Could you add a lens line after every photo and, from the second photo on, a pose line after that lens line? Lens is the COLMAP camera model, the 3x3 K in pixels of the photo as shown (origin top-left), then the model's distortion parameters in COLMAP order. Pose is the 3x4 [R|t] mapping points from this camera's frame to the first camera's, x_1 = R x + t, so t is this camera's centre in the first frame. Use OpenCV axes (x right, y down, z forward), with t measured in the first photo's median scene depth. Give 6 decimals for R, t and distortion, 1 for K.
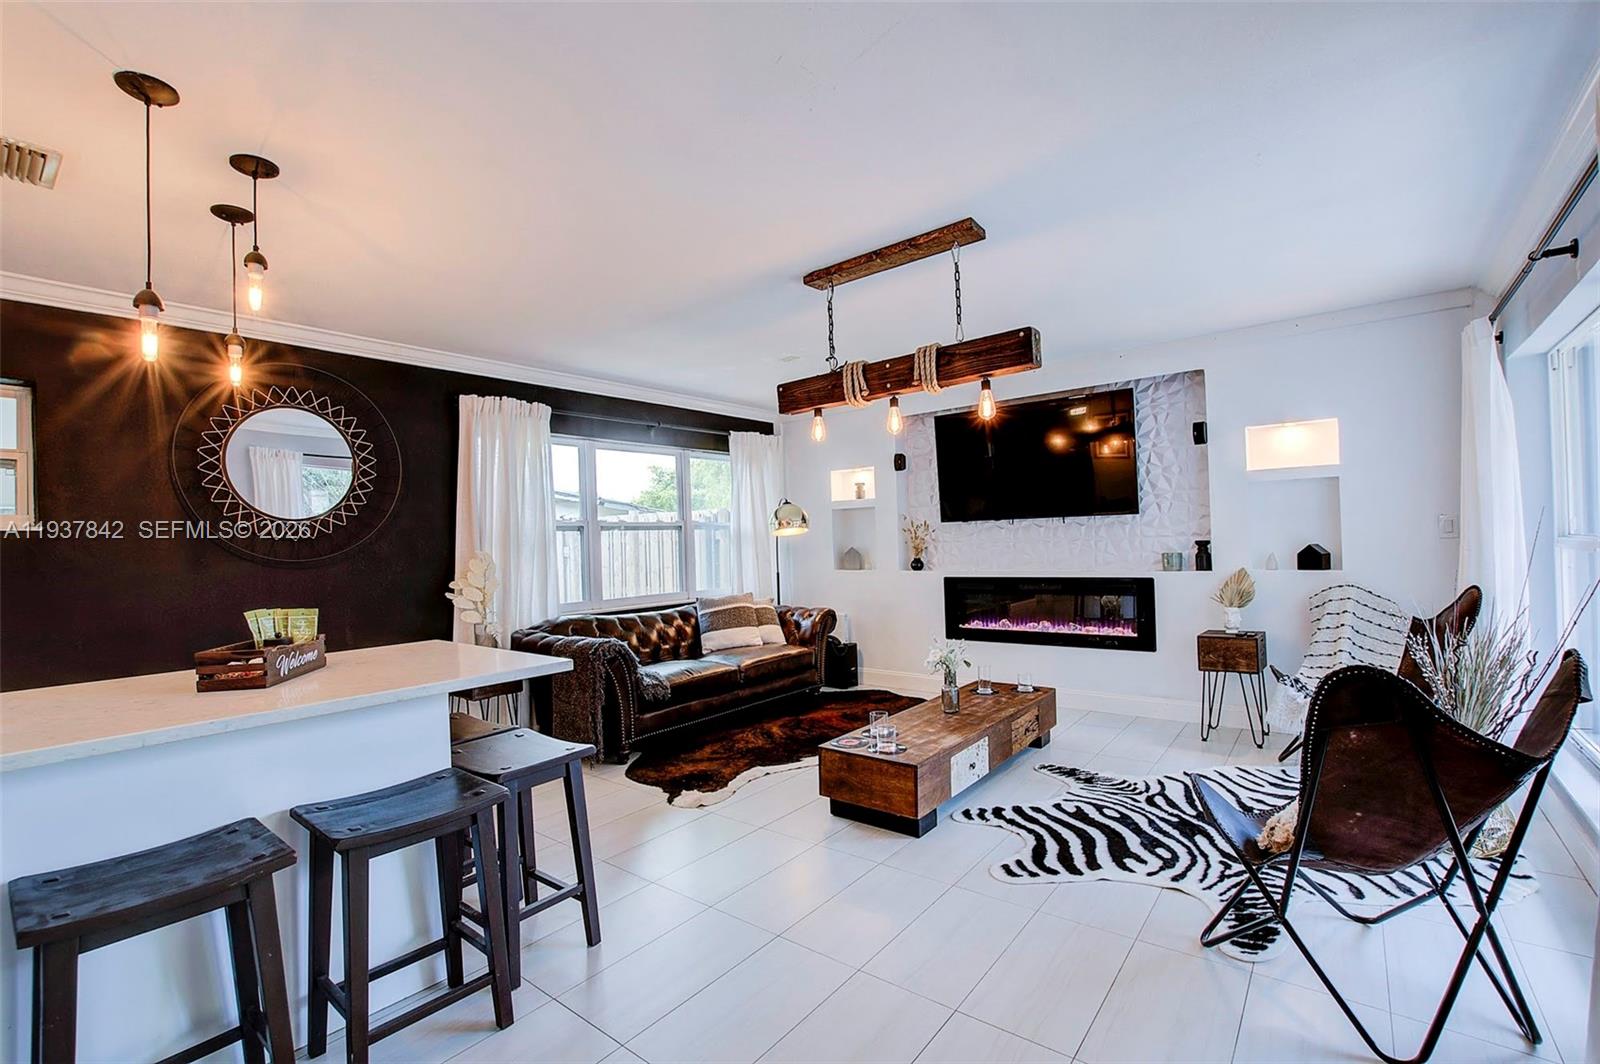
lens RADIAL K [[702.8, 0, 796.8], [0, 702.8, 540.7], [0, 0, 1]] dist [-0.030224, 0.001557]
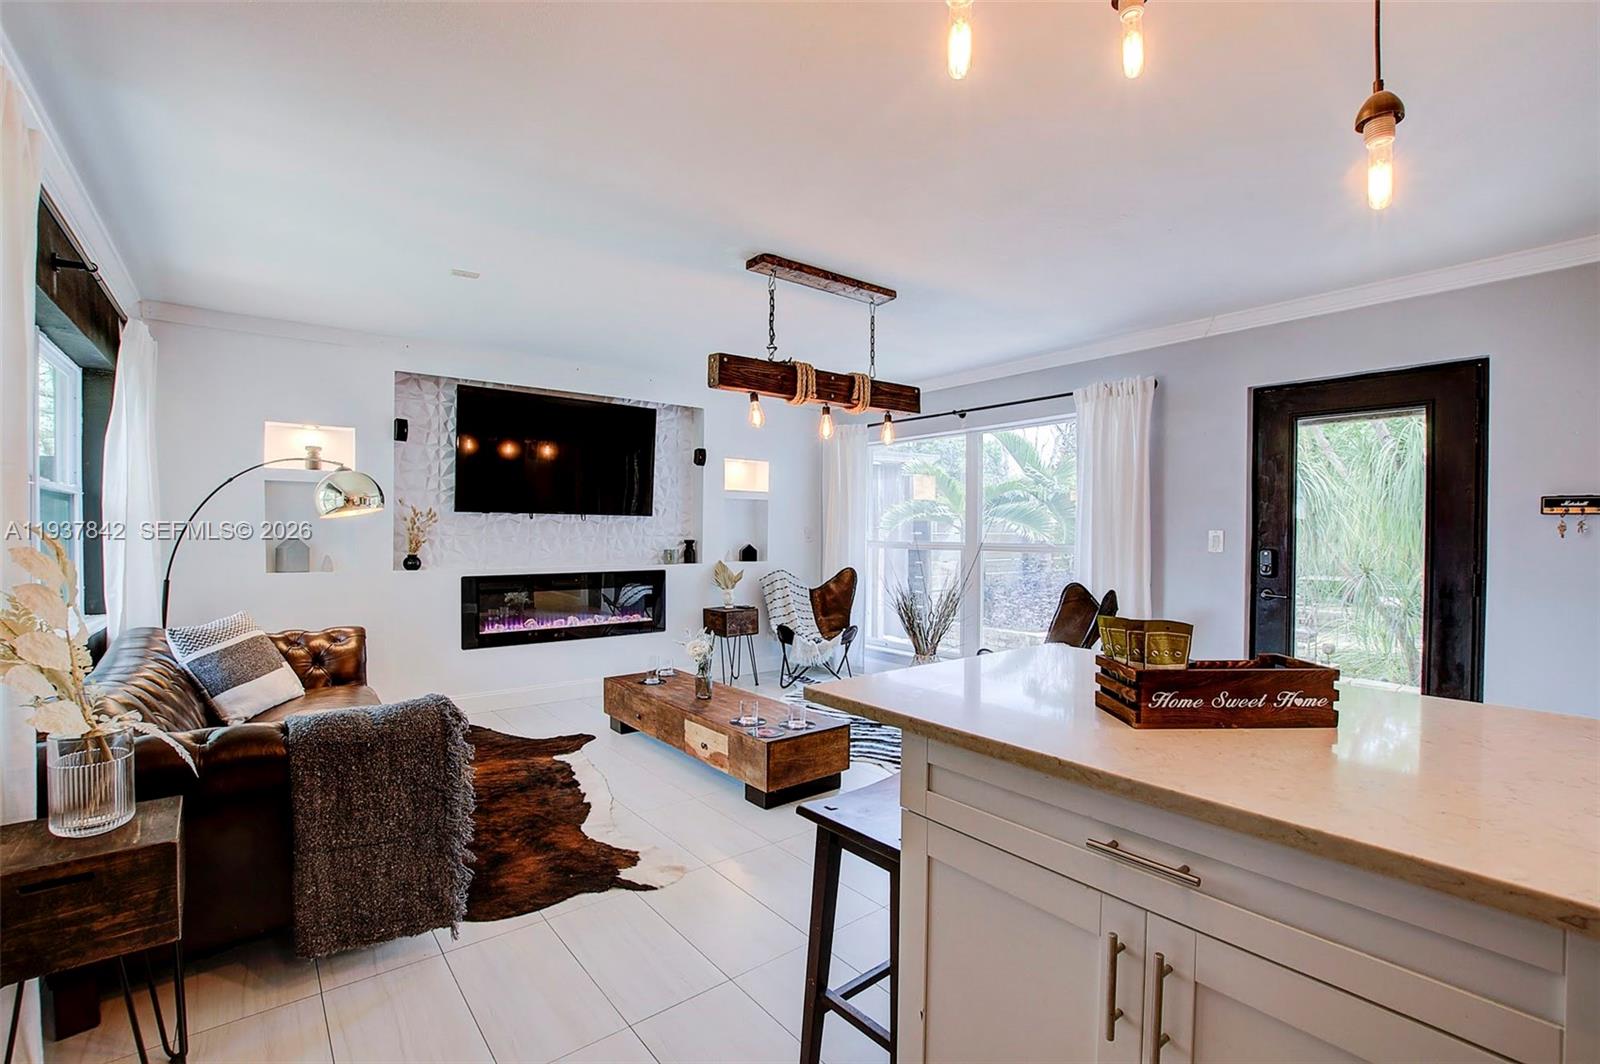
lens RADIAL K [[702.8, 0, 786.8], [0, 702.8, 538.6], [0, 0, 1]] dist [-0.030224, 0.001557]
pose [[0.225198, 0.023214, 0.974036, -0.627608], [-0.014605, 0.999684, -0.020449, 0.021052], [-0.974203, -0.009621, 0.225466, 0.519222]]
